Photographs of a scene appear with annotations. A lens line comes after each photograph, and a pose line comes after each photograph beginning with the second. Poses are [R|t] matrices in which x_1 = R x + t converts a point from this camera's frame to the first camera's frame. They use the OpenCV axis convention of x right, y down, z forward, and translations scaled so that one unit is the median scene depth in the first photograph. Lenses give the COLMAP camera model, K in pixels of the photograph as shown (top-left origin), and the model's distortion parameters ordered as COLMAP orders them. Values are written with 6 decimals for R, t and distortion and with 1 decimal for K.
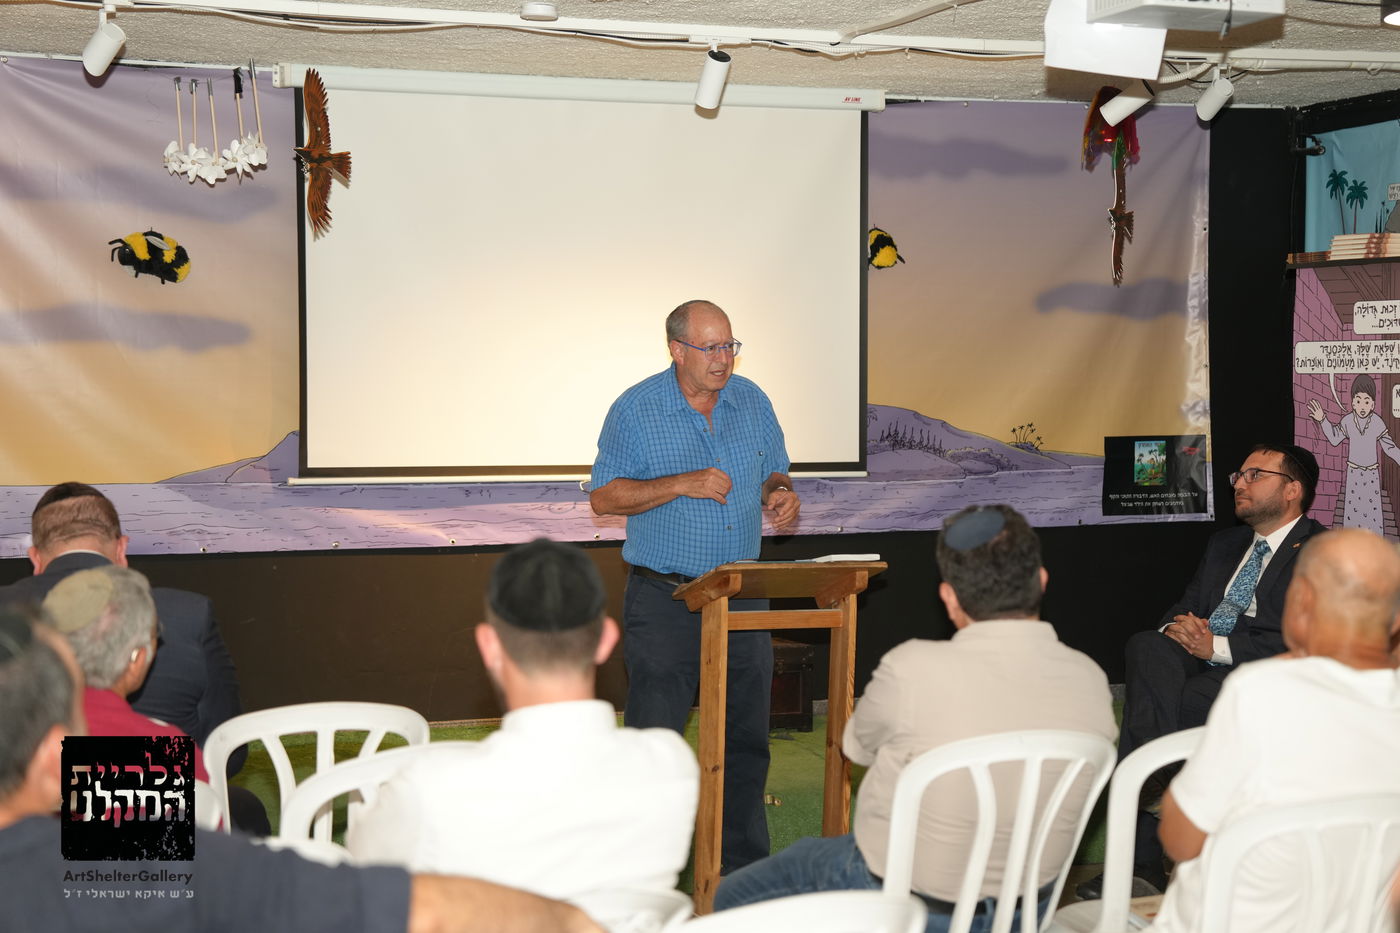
lens RADIAL K [[2844.2, 0, 700.0], [0, 2844.2, 466.5], [0, 0, 1]] dist [0.017433, 0.066463]
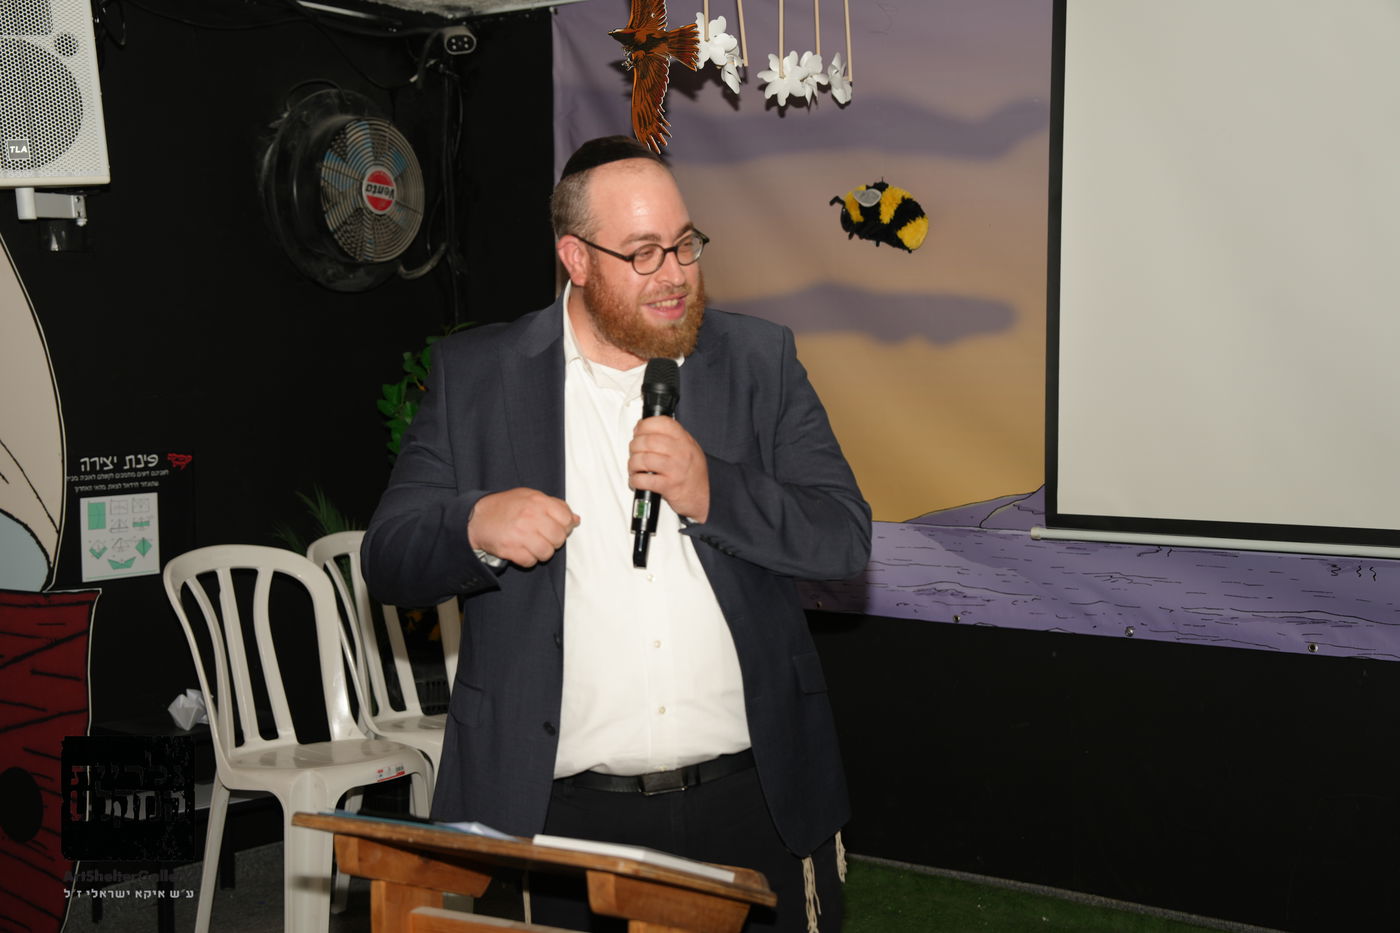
lens RADIAL K [[1892.6, 0, 700.0], [0, 1892.6, 466.5], [0, 0, 1]] dist [0.032503, 0.022396]
pose [[0.441975, 0.039309, -0.896166, 0.227635], [-0.020864, 0.999220, 0.033539, -0.024221], [0.896785, 0.003874, 0.442450, 0.727021]]
